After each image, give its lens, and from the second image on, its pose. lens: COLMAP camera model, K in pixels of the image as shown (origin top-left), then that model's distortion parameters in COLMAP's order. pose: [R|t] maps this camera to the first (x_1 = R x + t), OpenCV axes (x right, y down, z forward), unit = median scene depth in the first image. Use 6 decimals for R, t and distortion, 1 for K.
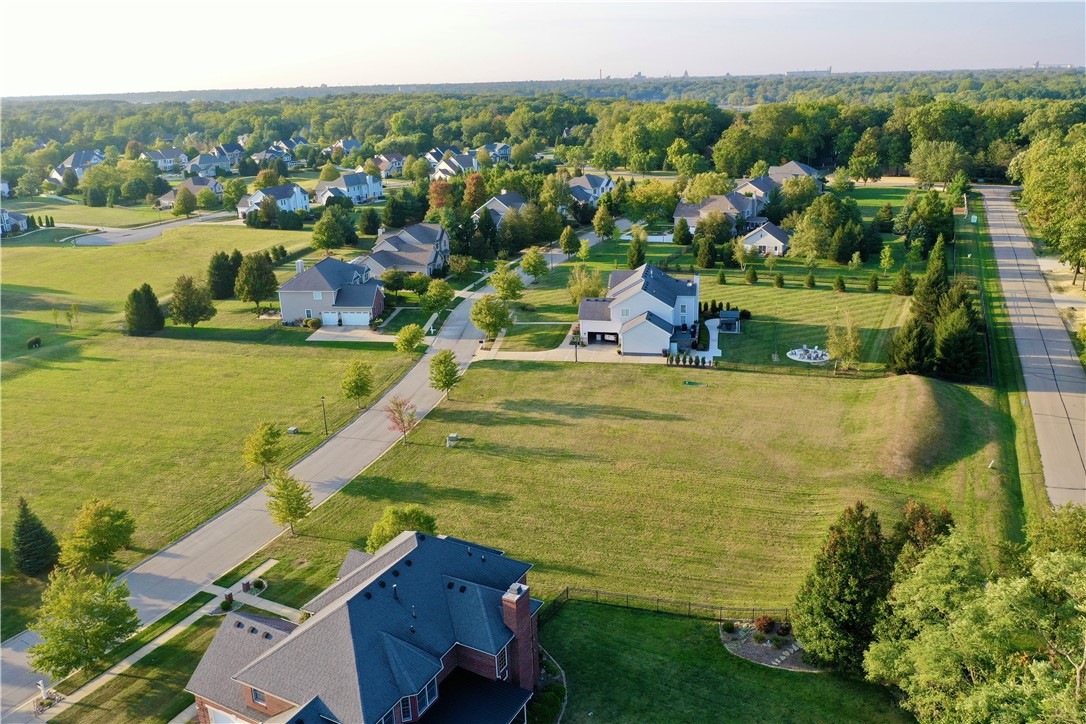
lens RADIAL K [[855.7, 0, 543.0], [0, 855.7, 362.0], [0, 0, 1]] dist [-0.006877, -0.001562]
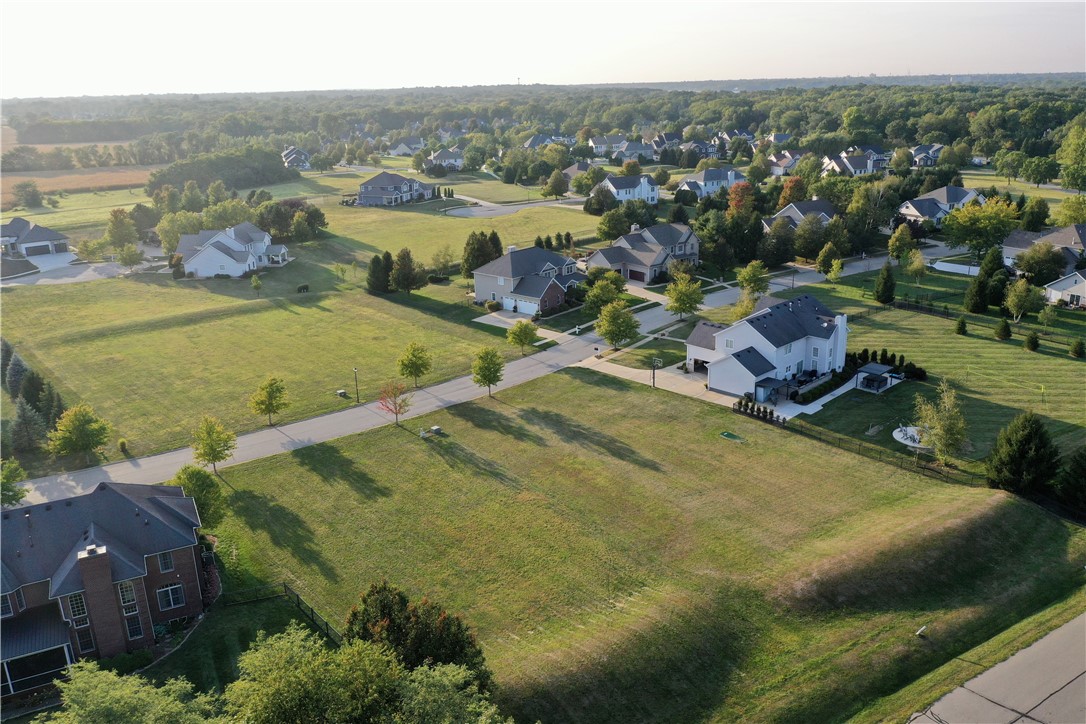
lens RADIAL K [[855.7, 0, 543.0], [0, 855.7, 362.0], [0, 0, 1]] dist [-0.006877, -0.001562]
pose [[0.825558, 0.180806, -0.534568, 0.401156], [-0.174652, 0.982636, 0.062632, -0.059361], [0.536610, 0.041656, 0.842802, 0.146897]]
